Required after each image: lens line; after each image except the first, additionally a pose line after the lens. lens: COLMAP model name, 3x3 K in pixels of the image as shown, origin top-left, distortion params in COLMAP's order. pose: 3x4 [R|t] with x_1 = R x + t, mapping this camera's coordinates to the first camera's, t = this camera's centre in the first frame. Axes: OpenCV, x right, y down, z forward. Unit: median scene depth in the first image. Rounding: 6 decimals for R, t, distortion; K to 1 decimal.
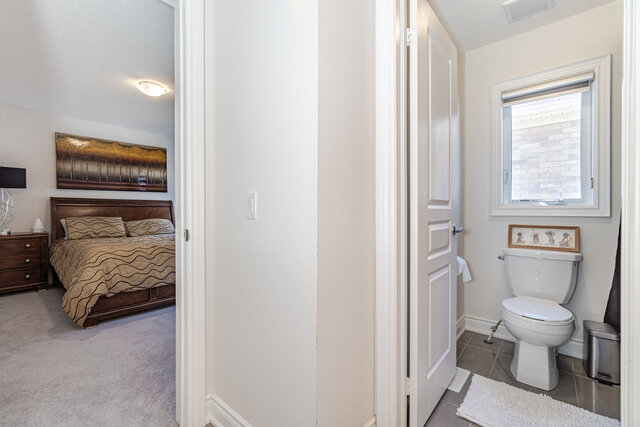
lens RADIAL K [[276.6, 0, 317.9], [0, 276.6, 214.9], [0, 0, 1]] dist [-0.003664, 0.001405]
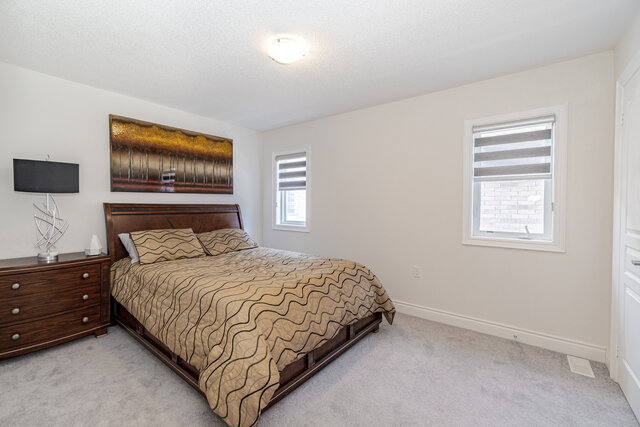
lens RADIAL K [[276.6, 0, 322.5], [0, 276.6, 212.0], [0, 0, 1]] dist [-0.003664, 0.001405]
pose [[0.998905, 0.001548, 0.046767, -0.334987], [-0.001885, 0.999973, 0.007164, -0.037580], [-0.046755, -0.007244, 0.998880, 0.191229]]
